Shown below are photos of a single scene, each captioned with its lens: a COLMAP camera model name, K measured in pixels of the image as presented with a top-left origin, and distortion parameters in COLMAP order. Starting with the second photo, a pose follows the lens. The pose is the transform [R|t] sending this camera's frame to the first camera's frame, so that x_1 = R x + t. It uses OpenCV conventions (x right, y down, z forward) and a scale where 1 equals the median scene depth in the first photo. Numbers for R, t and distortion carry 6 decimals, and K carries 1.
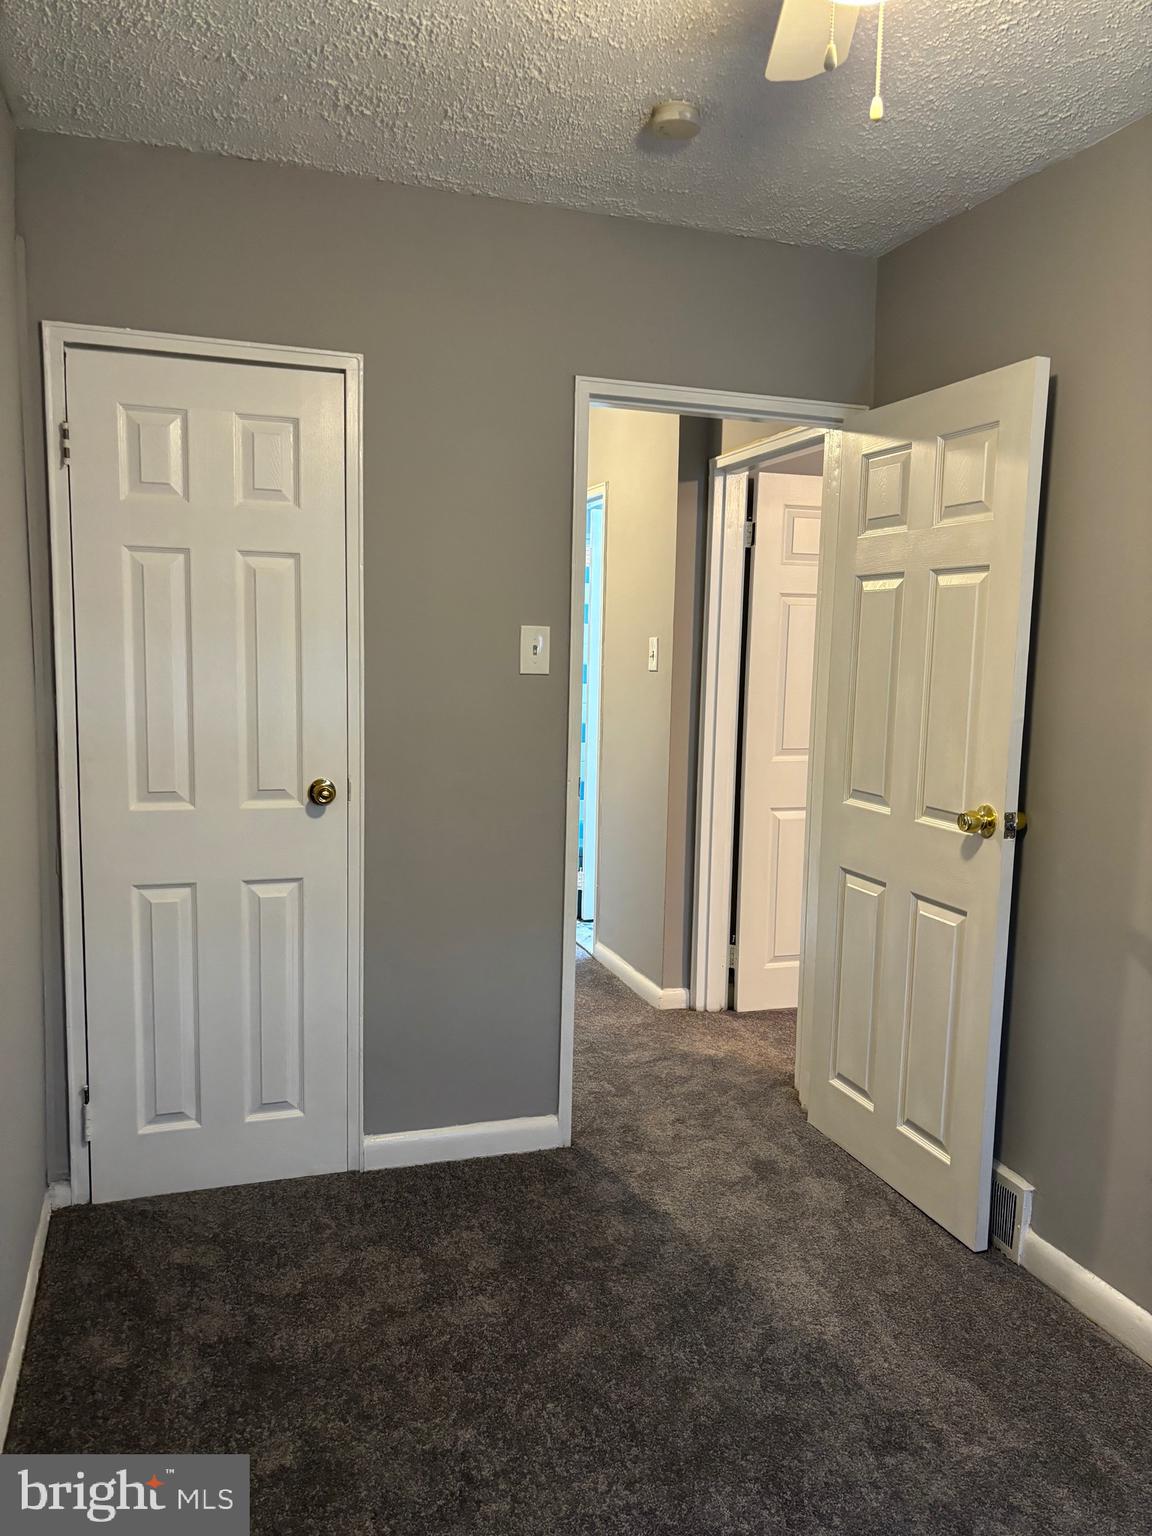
lens RADIAL K [[1162.5, 0, 570.5], [0, 1162.5, 764.6], [0, 0, 1]] dist [0.054821, -0.048865]
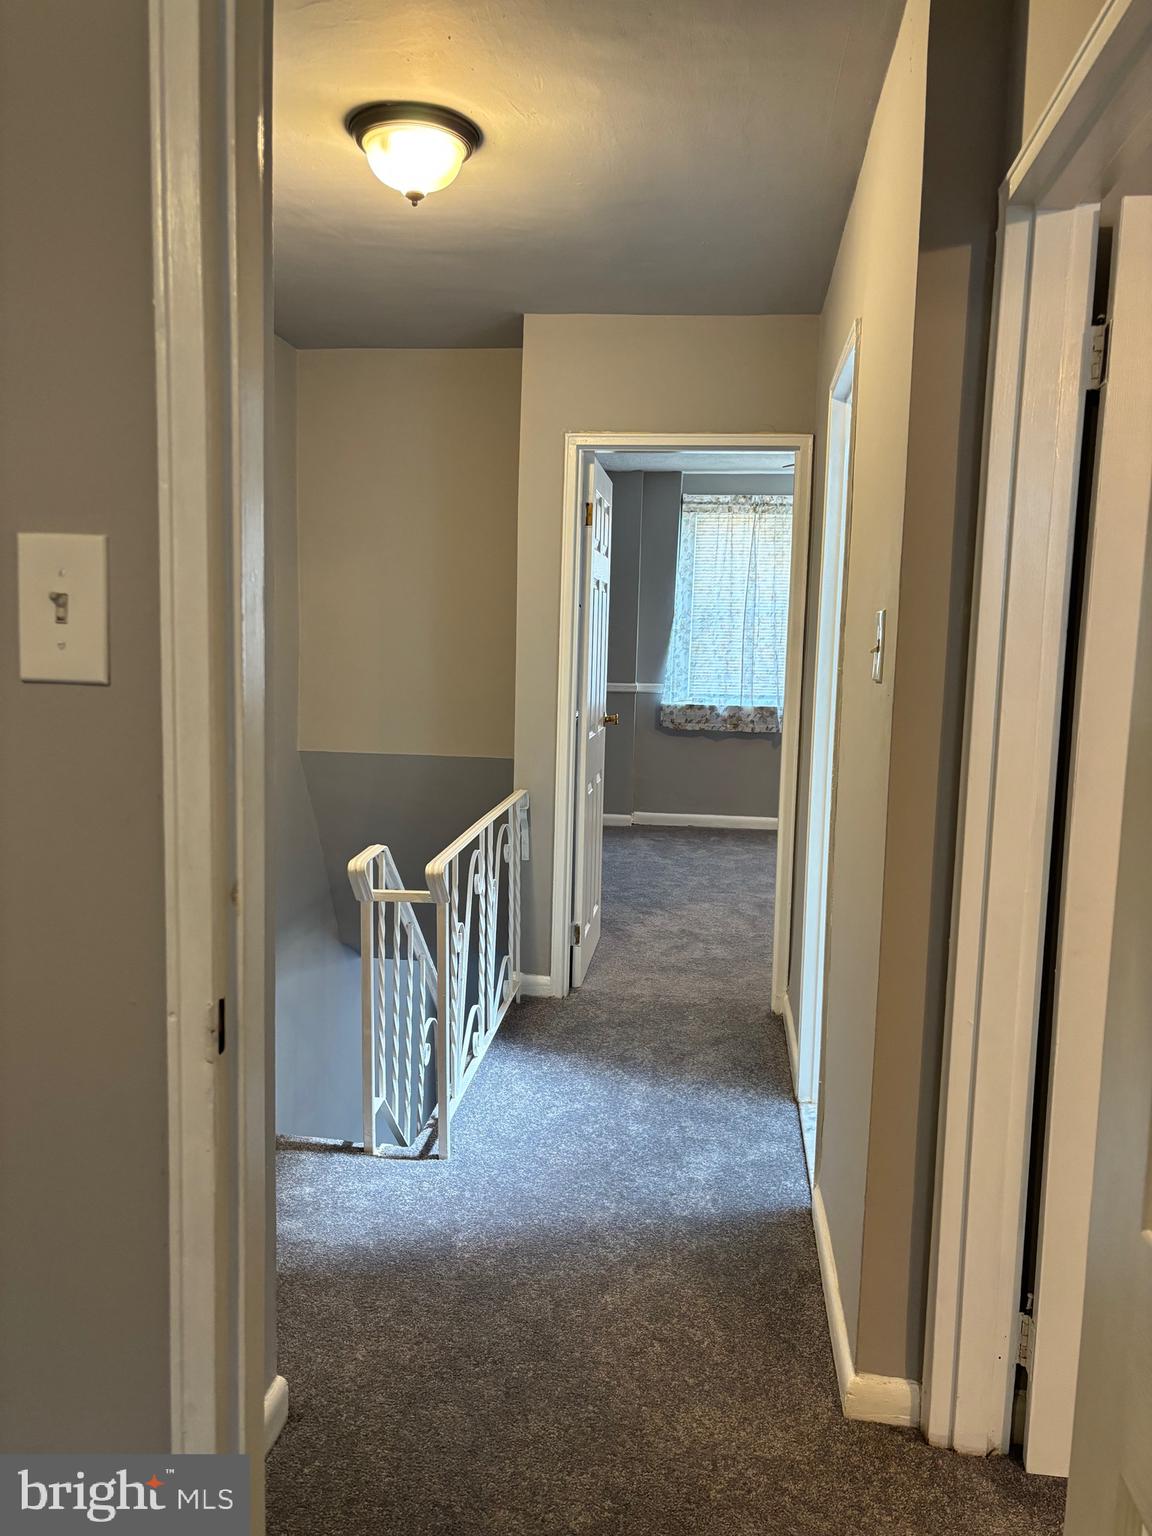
lens RADIAL K [[1162.5, 0, 577.3], [0, 1162.5, 760.4], [0, 0, 1]] dist [0.054821, -0.048865]
pose [[0.898657, 0.046465, -0.436184, 0.171888], [-0.050540, 0.998719, 0.002263, -0.043985], [0.435730, 0.020011, 0.899855, 0.530240]]
